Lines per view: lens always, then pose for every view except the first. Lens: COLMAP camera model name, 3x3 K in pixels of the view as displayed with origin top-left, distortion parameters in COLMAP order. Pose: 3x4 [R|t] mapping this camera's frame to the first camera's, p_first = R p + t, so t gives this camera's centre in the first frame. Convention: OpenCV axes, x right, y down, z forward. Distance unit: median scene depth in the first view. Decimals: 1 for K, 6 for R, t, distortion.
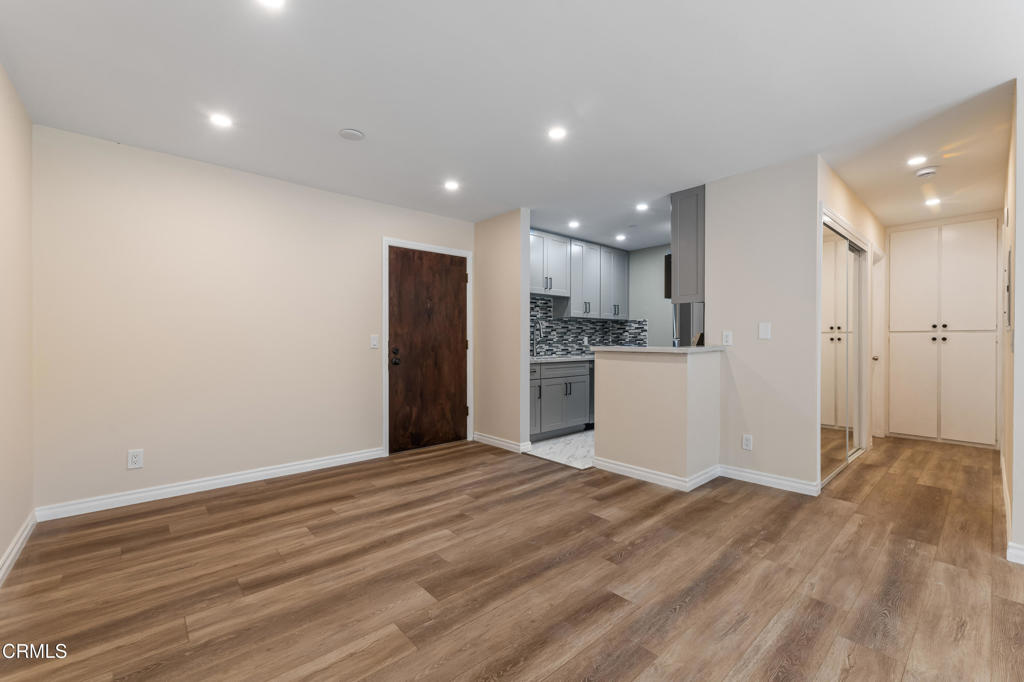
lens RADIAL K [[429.1, 0, 518.3], [0, 429.1, 340.3], [0, 0, 1]] dist [-0.001841, -0.000502]
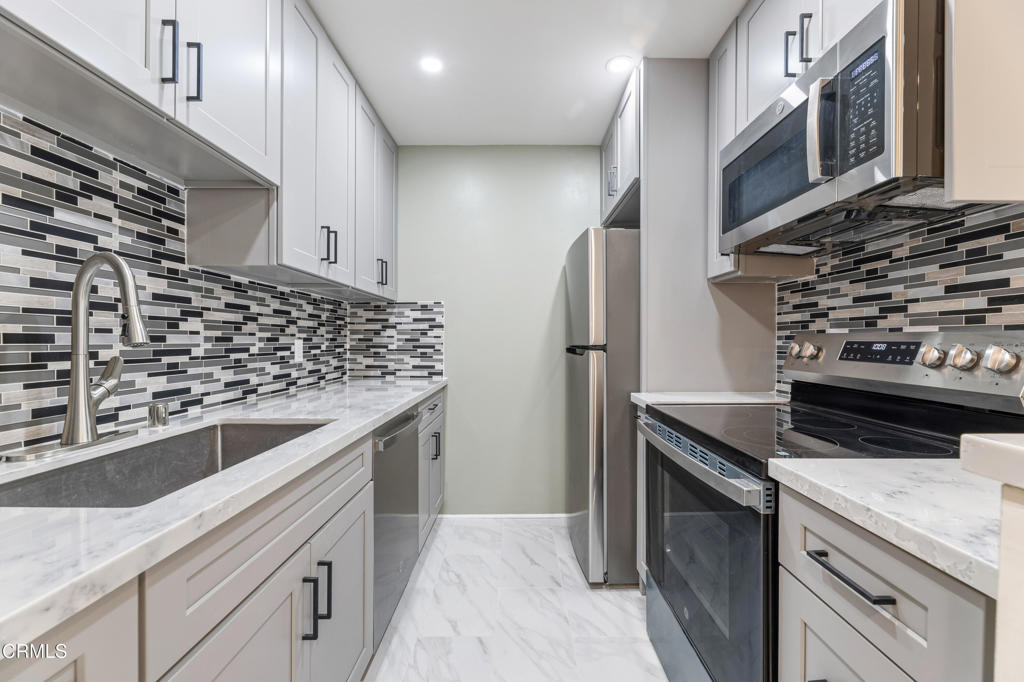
lens RADIAL K [[411.4, 0, 519.0], [0, 411.4, 339.1], [0, 0, 1]] dist [0.001041, 0.000102]
pose [[0.670844, 0.003145, 0.741592, 0.048627], [0.001074, 0.999986, -0.005212, -0.010258], [-0.741598, 0.004293, 0.670831, 1.083045]]
